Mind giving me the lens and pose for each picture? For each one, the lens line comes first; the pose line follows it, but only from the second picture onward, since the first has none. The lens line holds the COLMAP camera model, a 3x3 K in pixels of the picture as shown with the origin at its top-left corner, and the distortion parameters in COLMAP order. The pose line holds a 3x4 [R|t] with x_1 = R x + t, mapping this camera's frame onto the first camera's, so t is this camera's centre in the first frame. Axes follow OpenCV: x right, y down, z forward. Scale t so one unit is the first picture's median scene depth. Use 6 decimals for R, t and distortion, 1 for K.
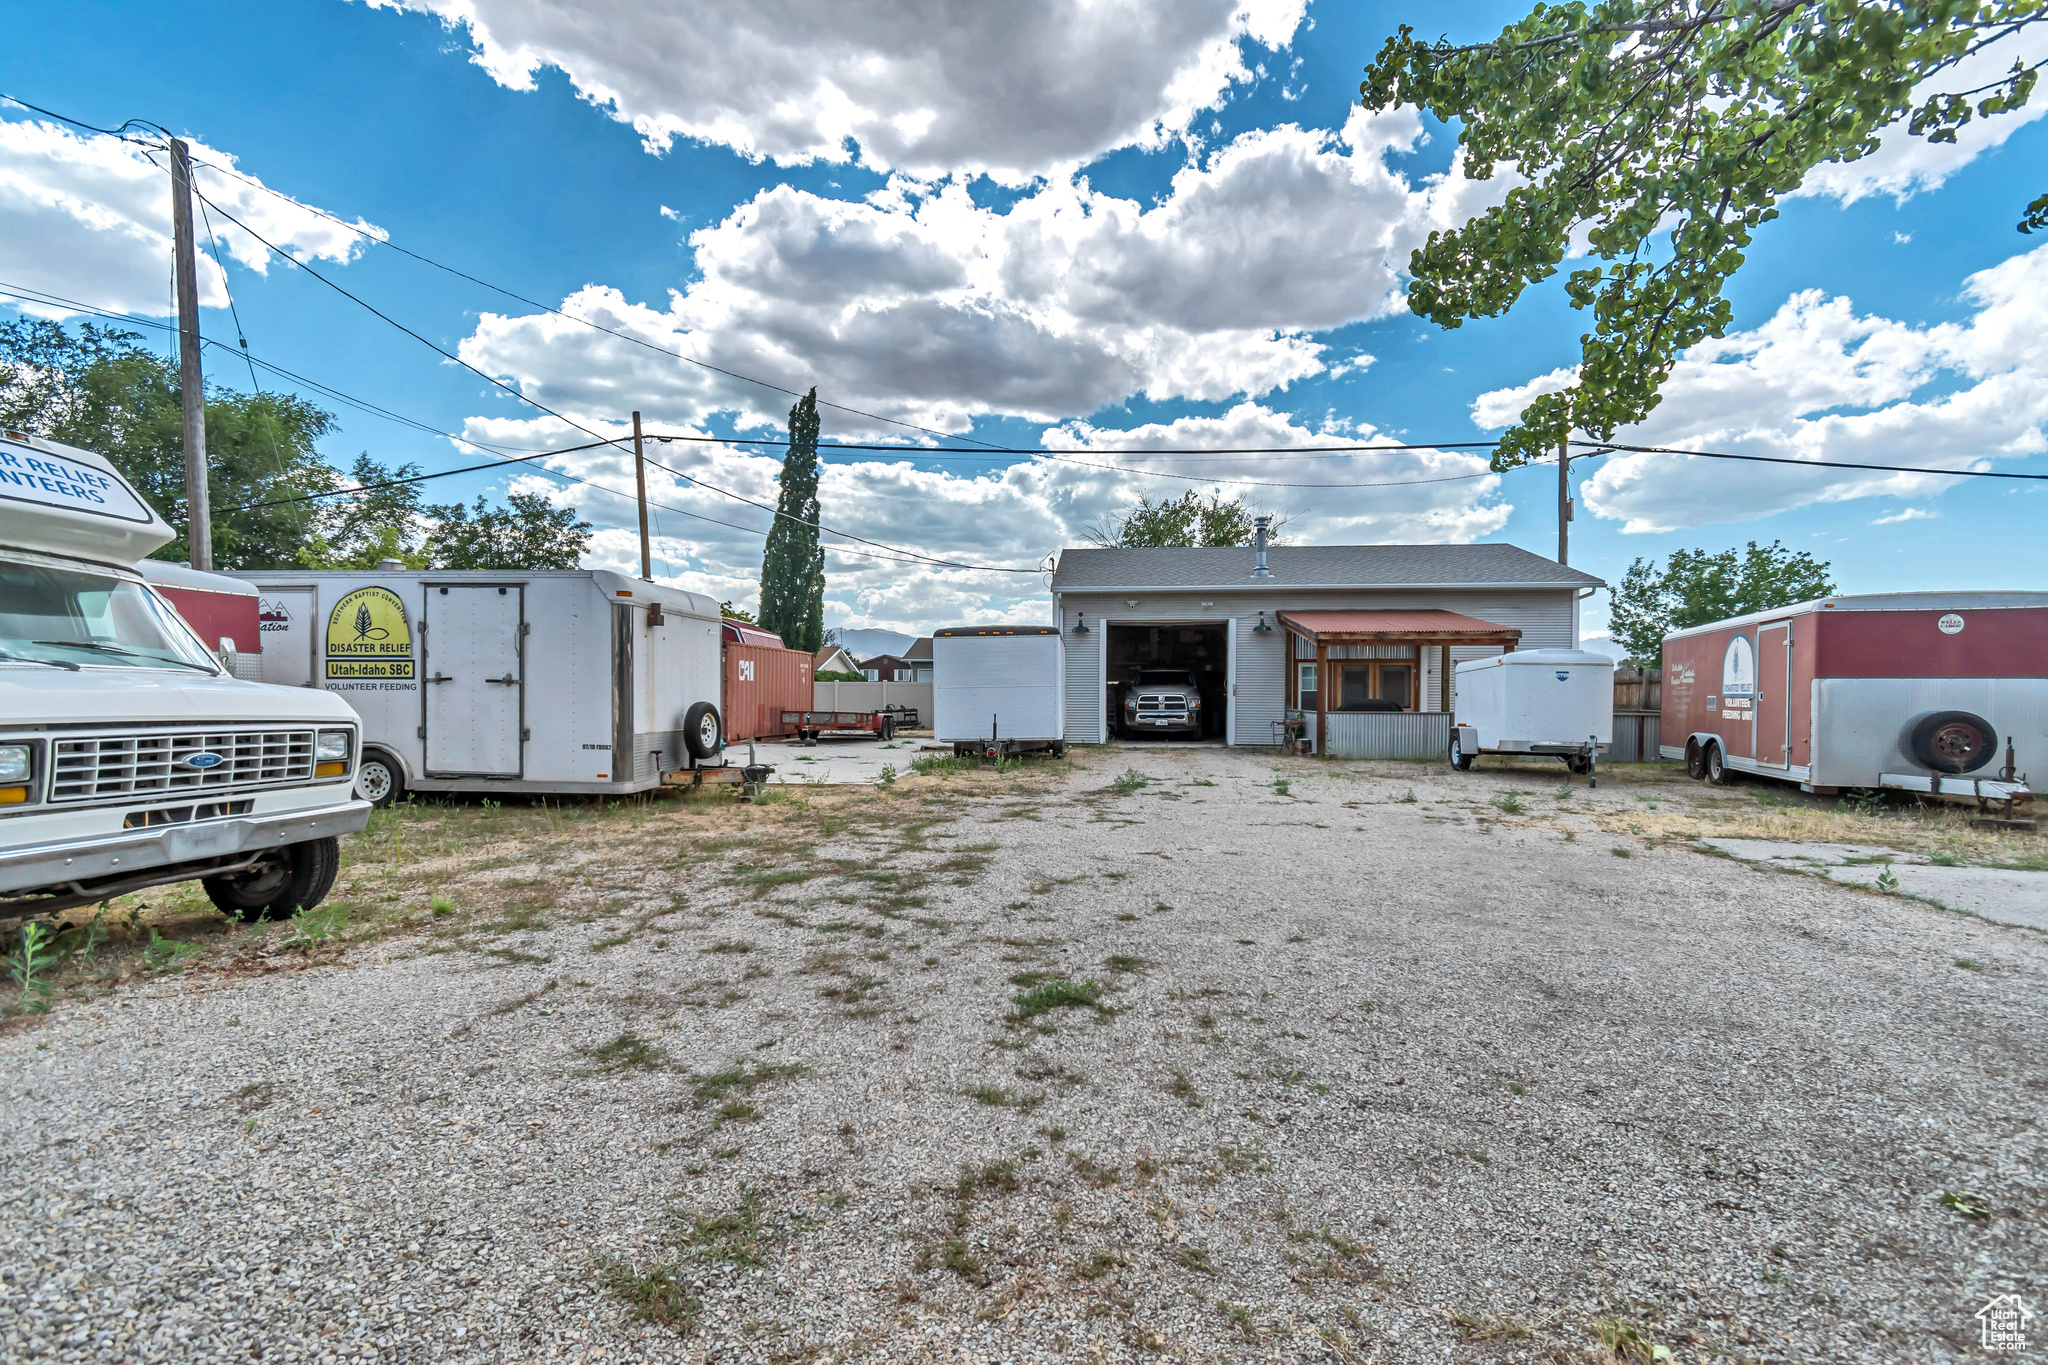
lens RADIAL K [[917.1, 0, 1035.4], [0, 917.1, 680.5], [0, 0, 1]] dist [0.002187, 0.000228]
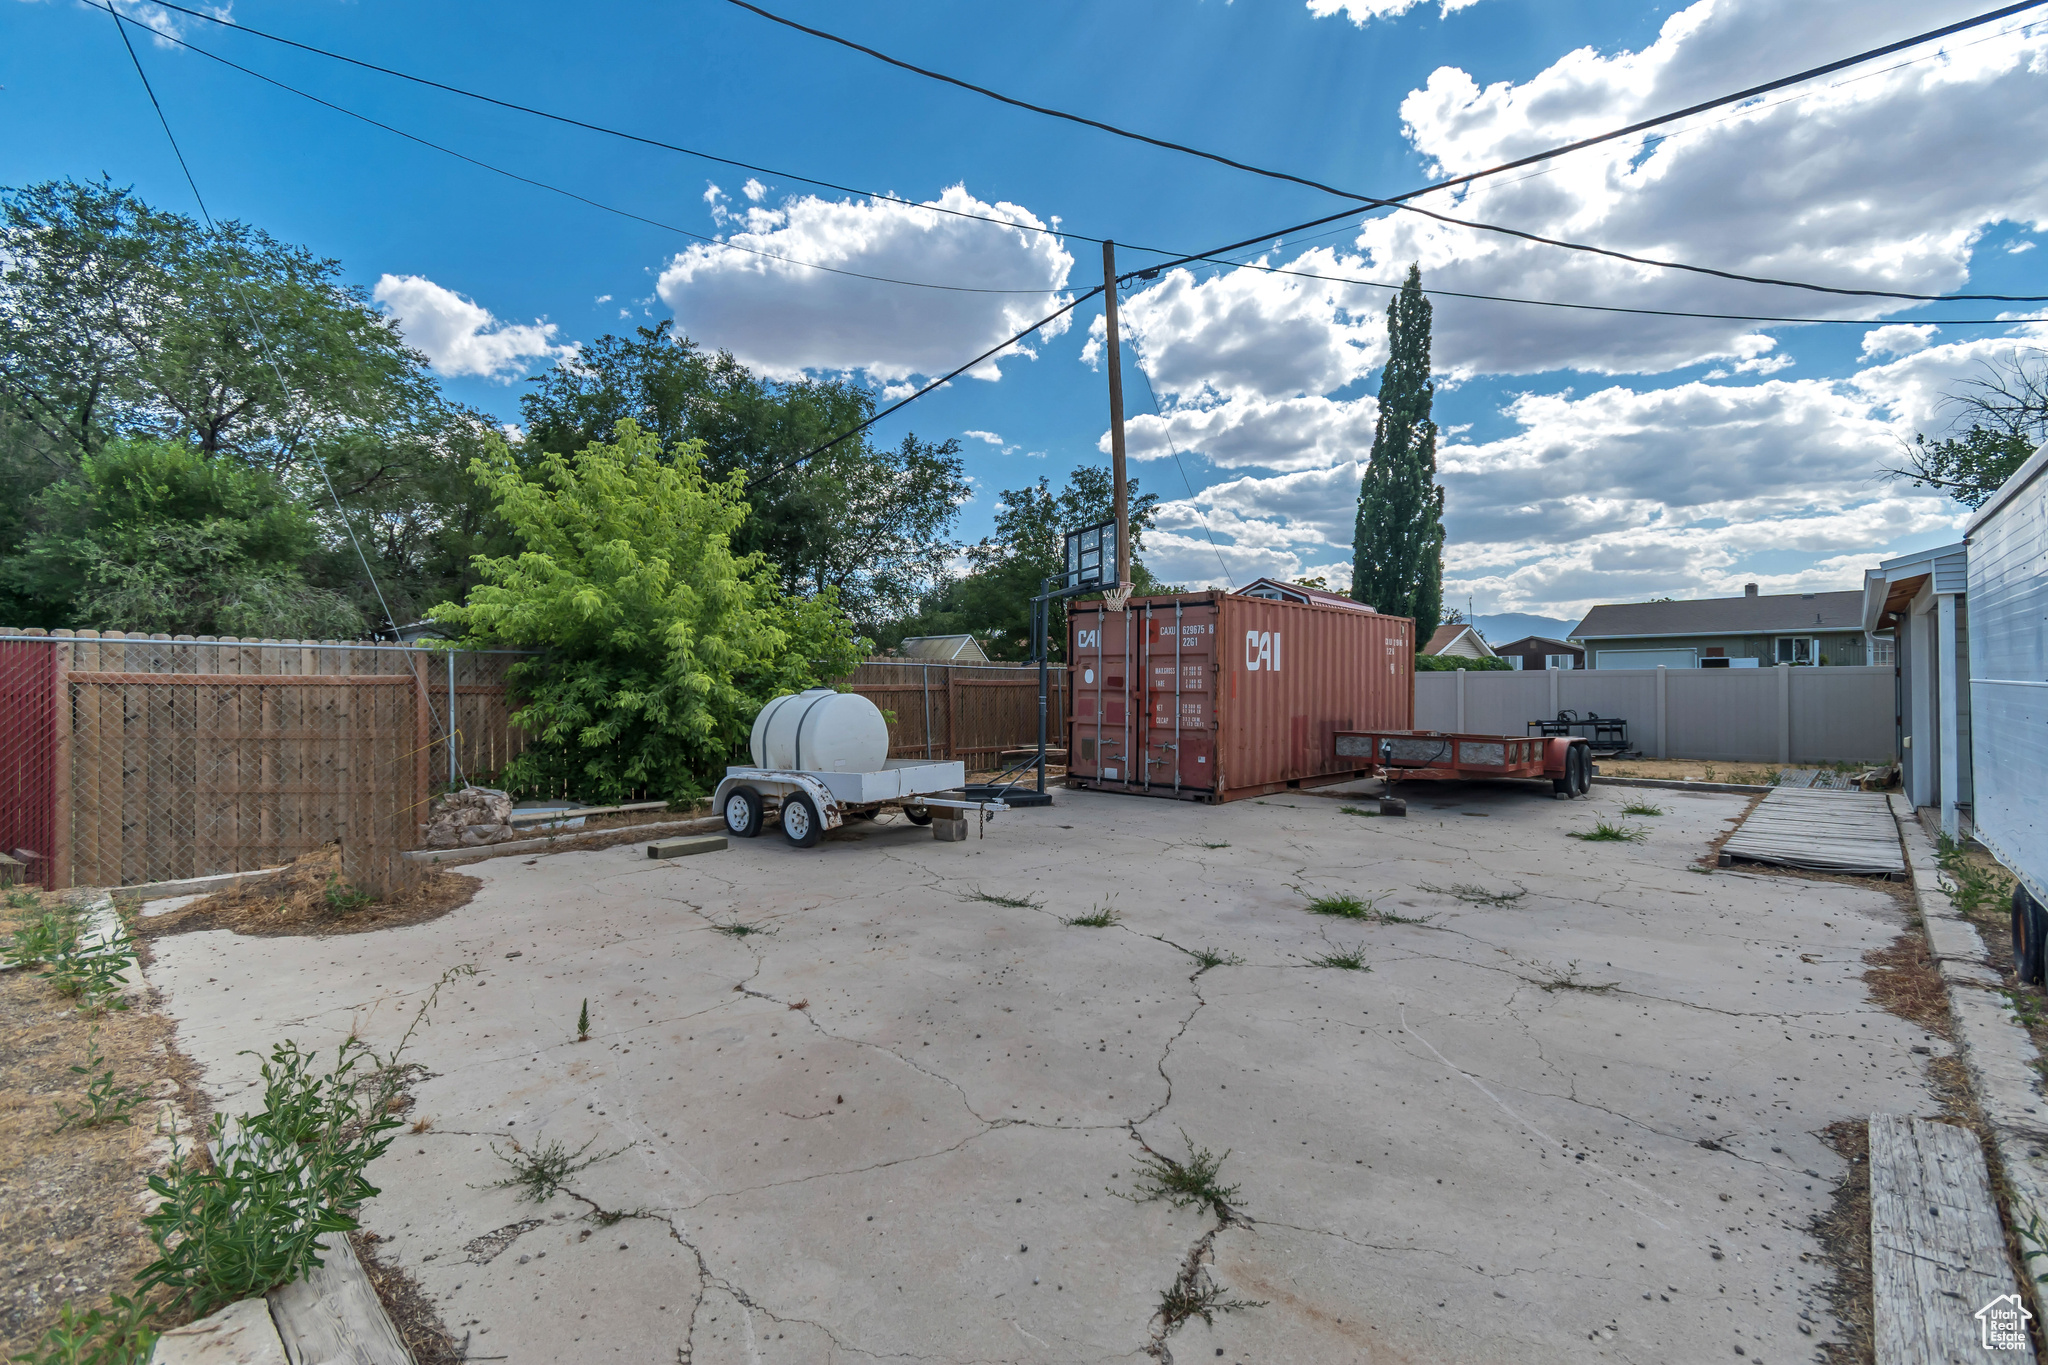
lens RADIAL K [[917.1, 0, 1035.4], [0, 917.1, 680.5], [0, 0, 1]] dist [0.002187, 0.000228]
pose [[0.785415, -0.009699, -0.618894, -0.076170], [0.014547, 0.999890, 0.002791, 0.002434], [0.618799, -0.011195, 0.785470, 0.475465]]
